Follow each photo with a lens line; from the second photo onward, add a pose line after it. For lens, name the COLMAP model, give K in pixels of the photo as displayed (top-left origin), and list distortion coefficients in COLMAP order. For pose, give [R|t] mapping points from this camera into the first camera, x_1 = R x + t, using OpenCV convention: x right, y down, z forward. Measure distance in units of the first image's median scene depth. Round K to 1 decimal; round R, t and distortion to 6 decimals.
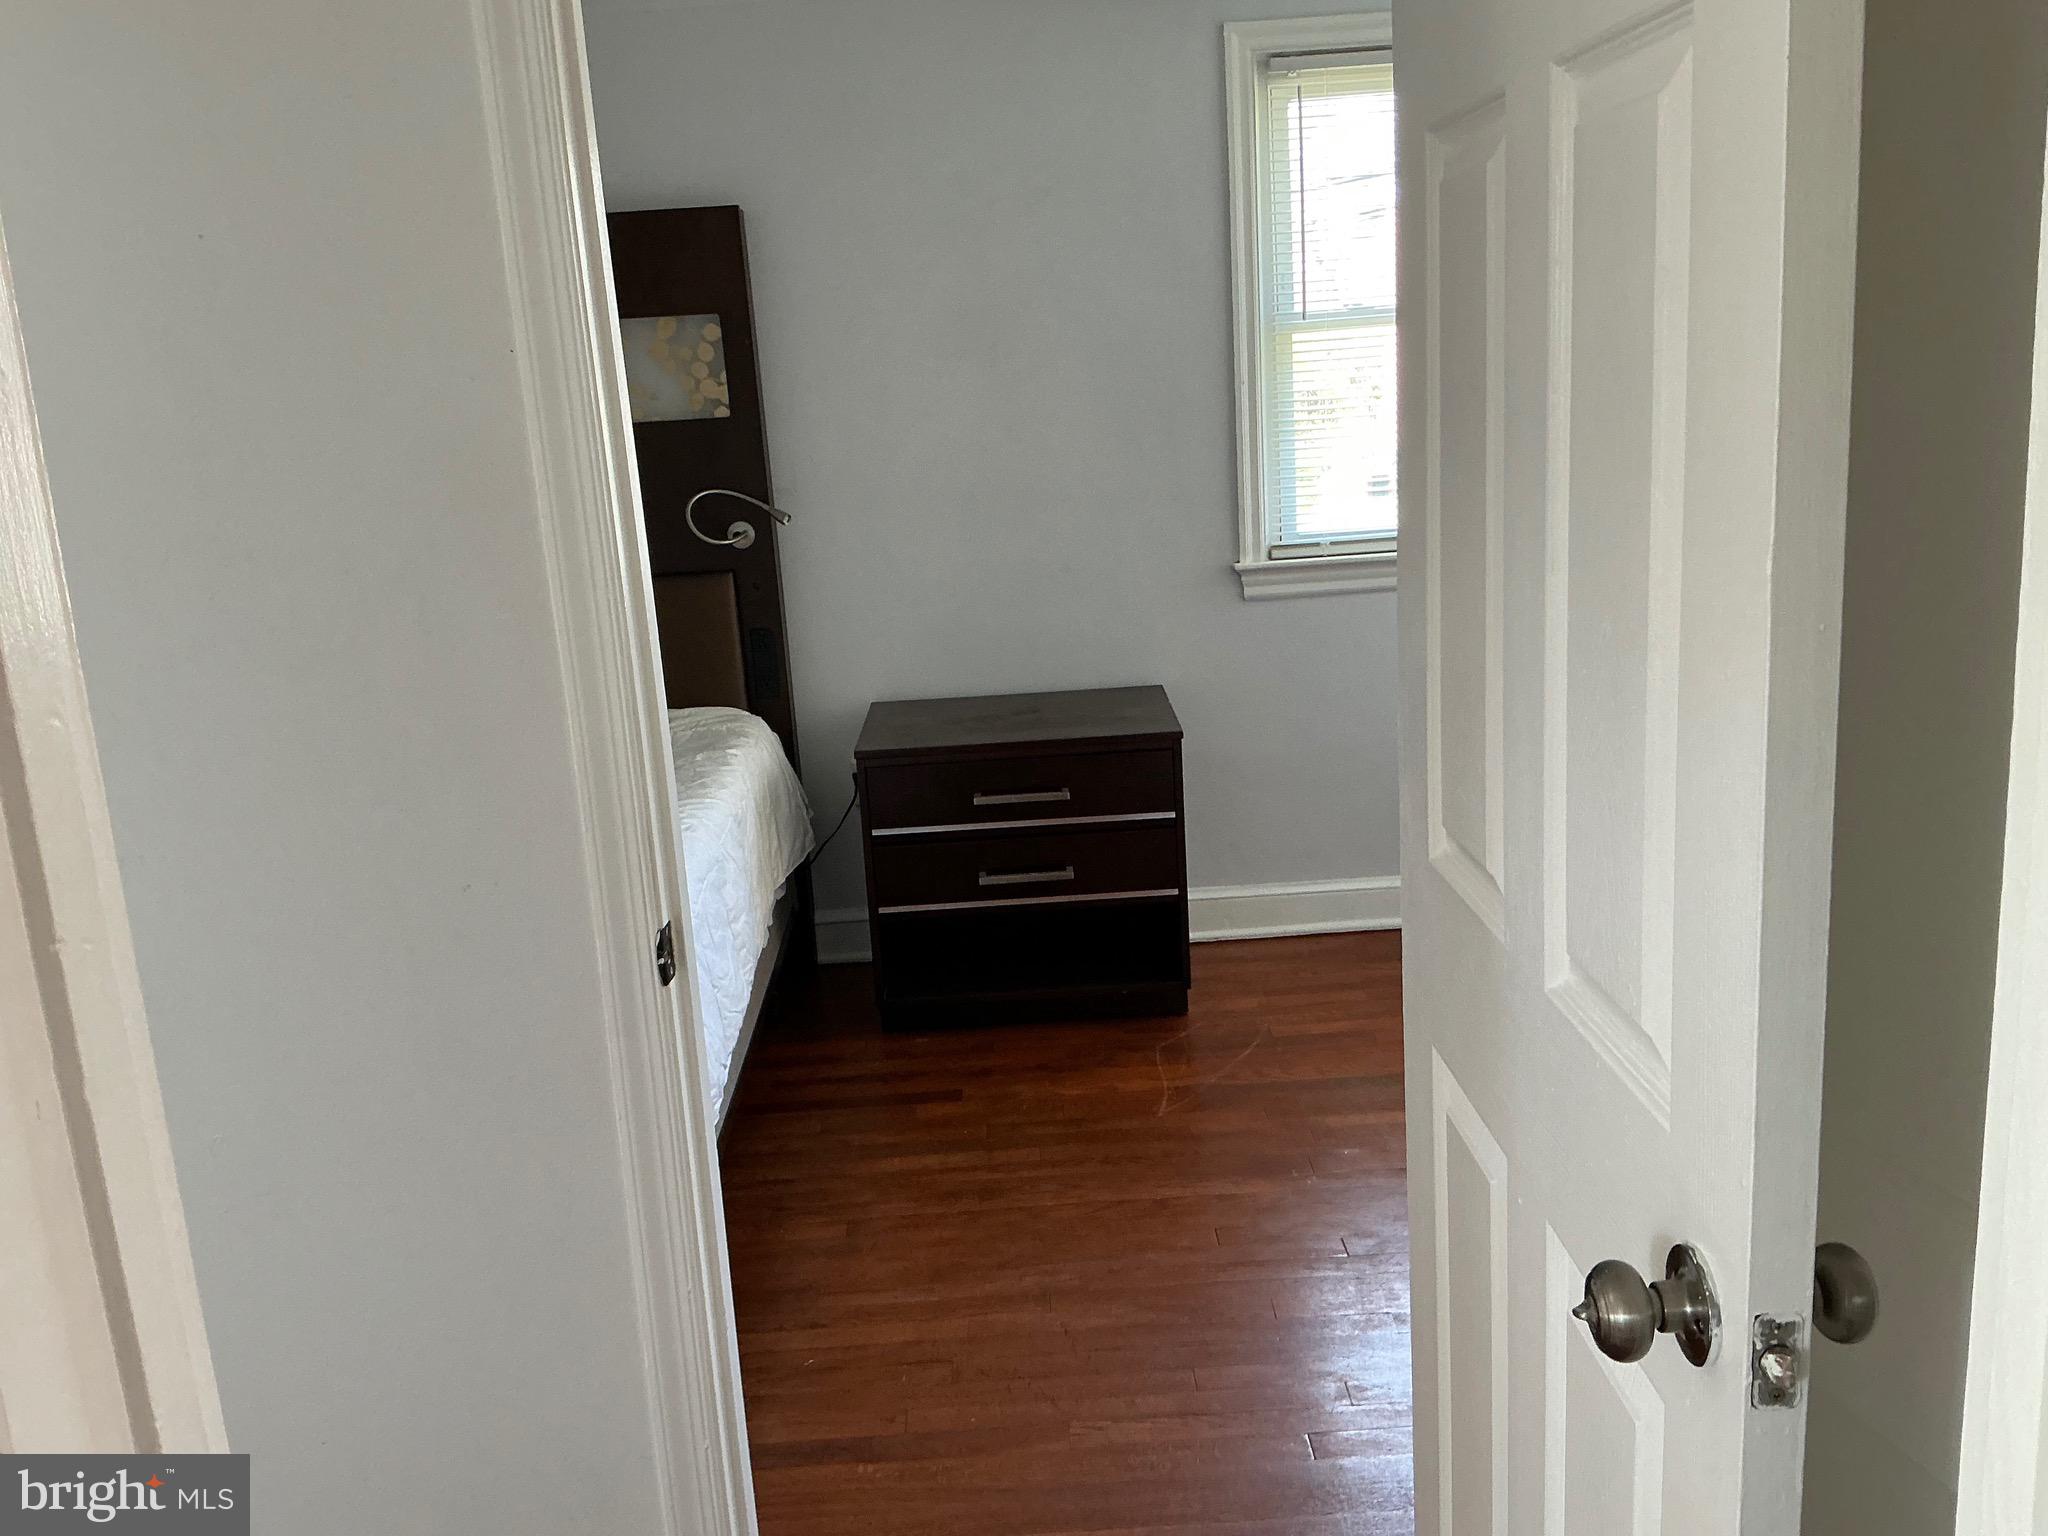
lens RADIAL K [[1756.8, 0, 1024.0], [0, 1756.8, 768.0], [0, 0, 1]] dist [0.122660, 0.003215]
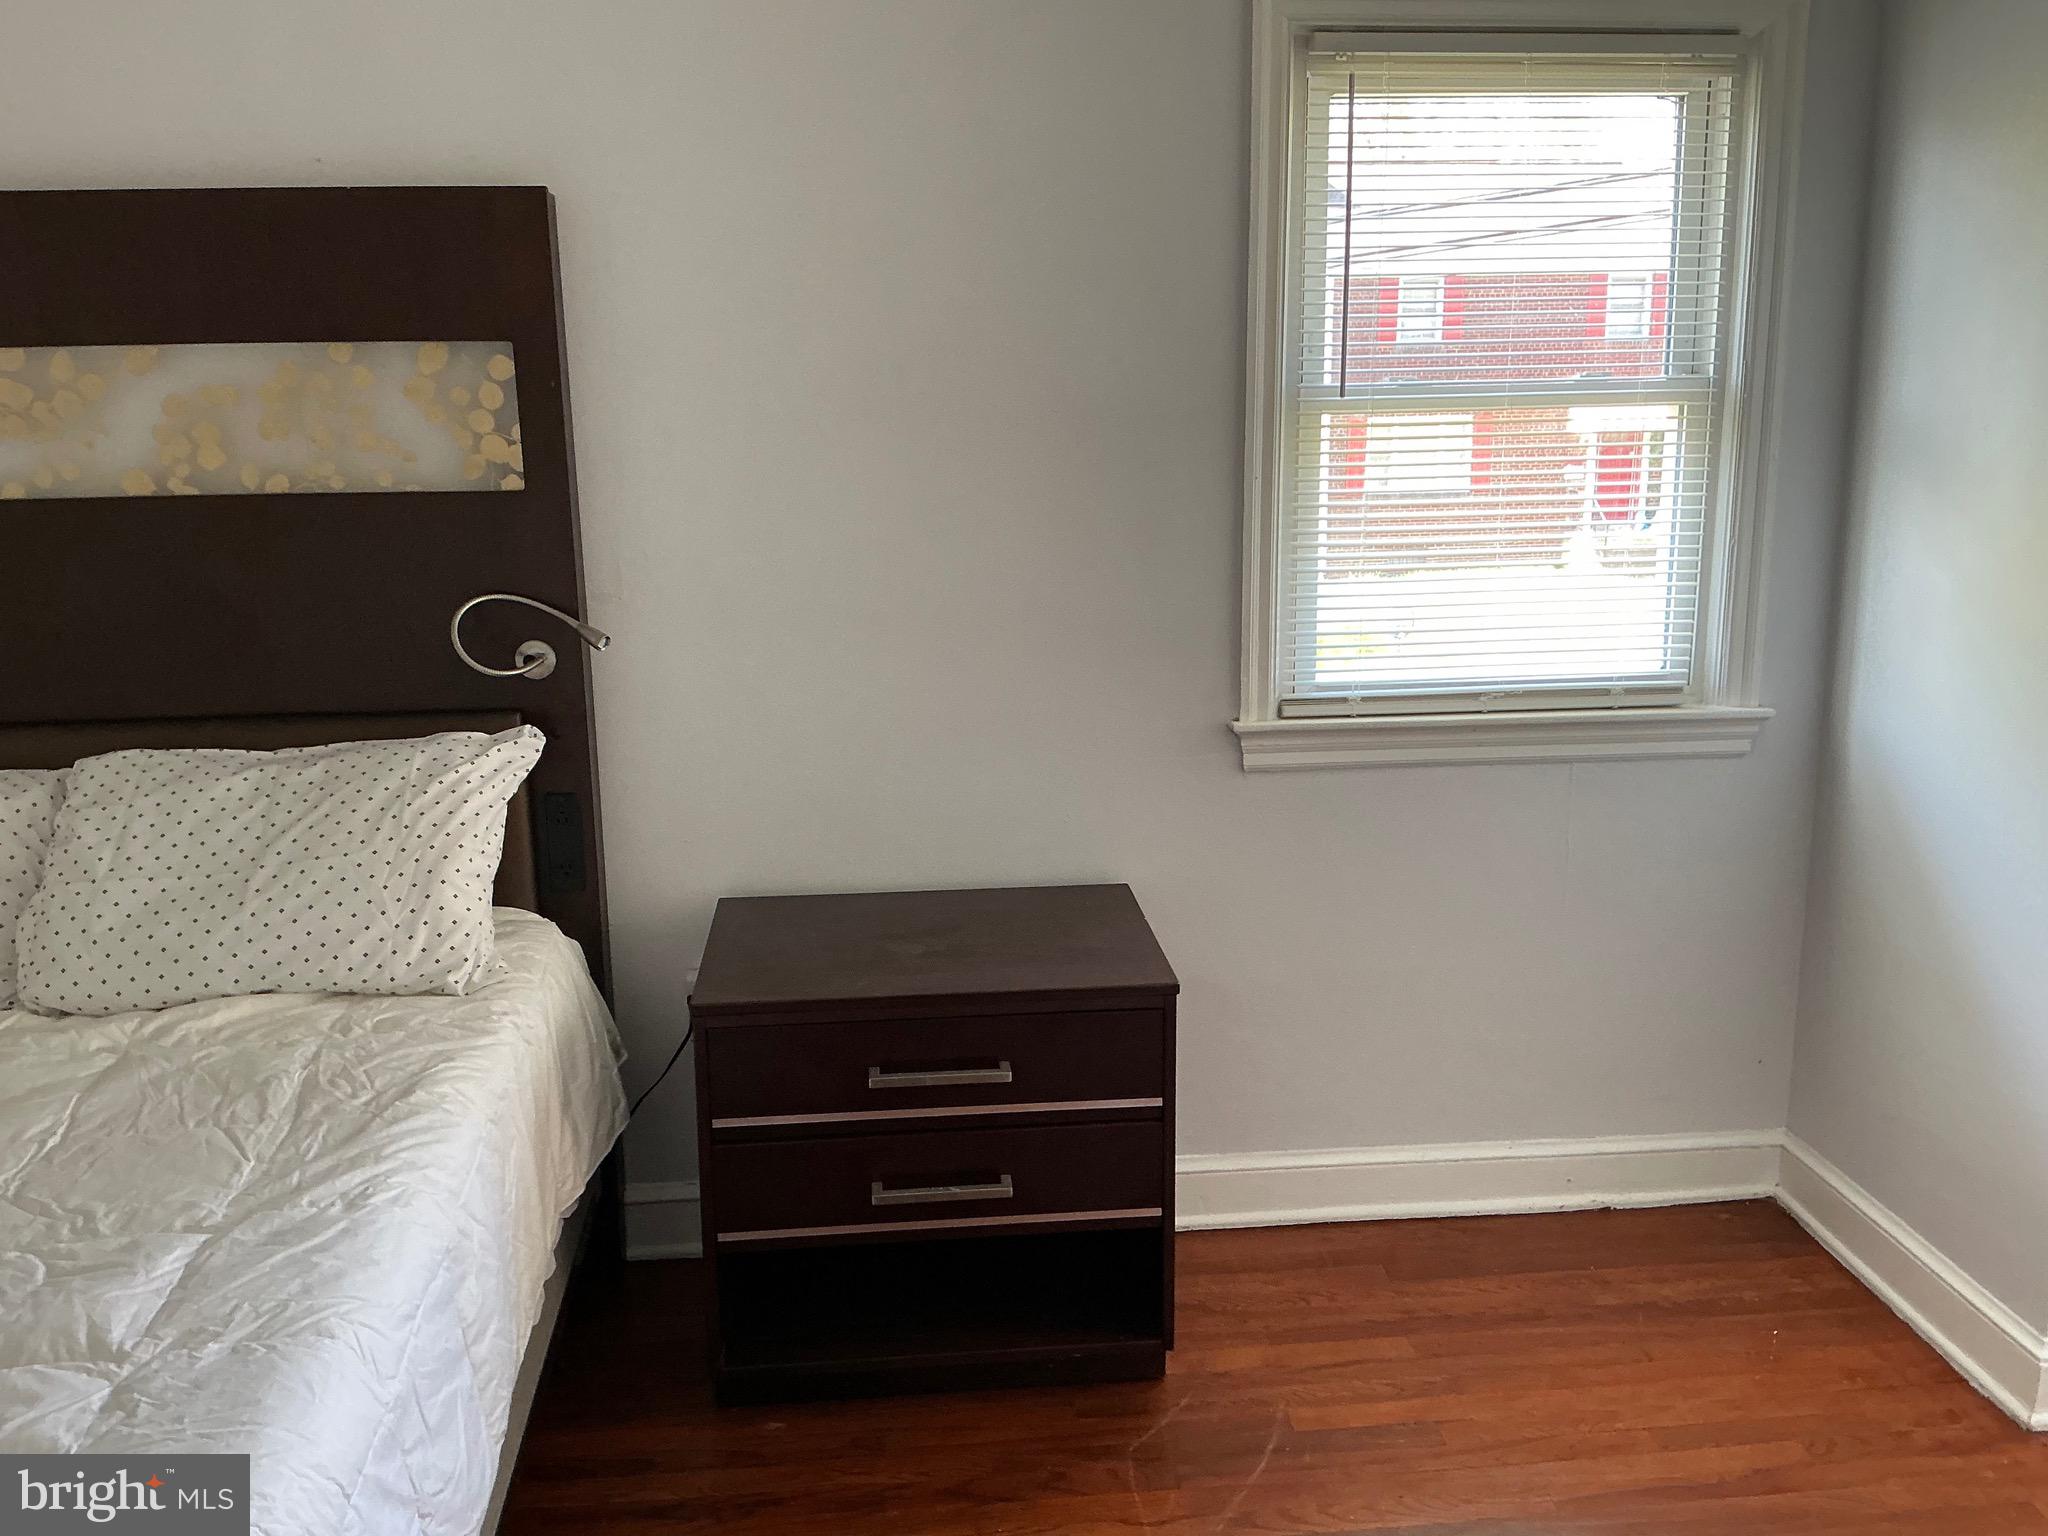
lens RADIAL K [[1694.8, 0, 1020.6], [0, 1694.8, 764.1], [0, 0, 1]] dist [0.163443, -0.332403]
pose [[0.995344, 0.031709, 0.091018, -0.031898], [-0.030511, 0.999429, -0.014529, -0.088977], [-0.091426, 0.011685, 0.995743, 0.321939]]
